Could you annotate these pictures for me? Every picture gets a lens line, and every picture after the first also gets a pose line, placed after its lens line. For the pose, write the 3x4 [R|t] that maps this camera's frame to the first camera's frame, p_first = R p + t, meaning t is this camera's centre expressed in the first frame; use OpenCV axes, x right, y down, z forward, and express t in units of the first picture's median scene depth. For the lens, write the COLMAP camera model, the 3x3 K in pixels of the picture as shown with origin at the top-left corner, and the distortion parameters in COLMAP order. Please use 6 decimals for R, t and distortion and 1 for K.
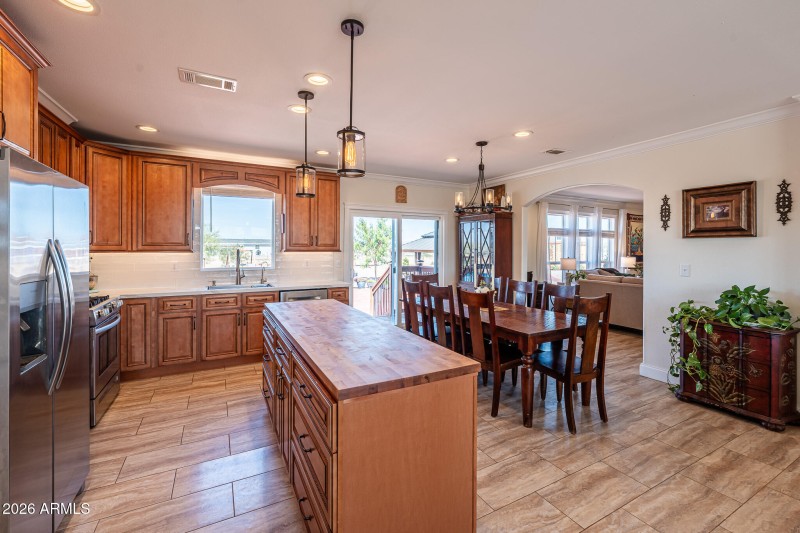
lens RADIAL K [[336.6, 0, 395.7], [0, 336.6, 248.7], [0, 0, 1]] dist [0.000204, -0.000001]
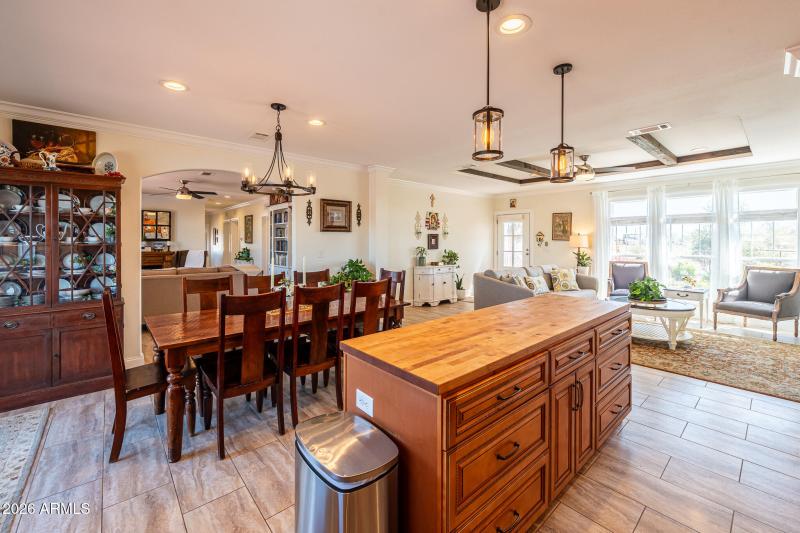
lens RADIAL K [[336.6, 0, 395.7], [0, 336.6, 248.7], [0, 0, 1]] dist [0.000204, -0.000001]
pose [[-0.223538, -0.030152, 0.974229, -0.716999], [-0.004513, 0.999543, 0.029900, -0.000886], [-0.974685, 0.002287, -0.223572, 1.094520]]
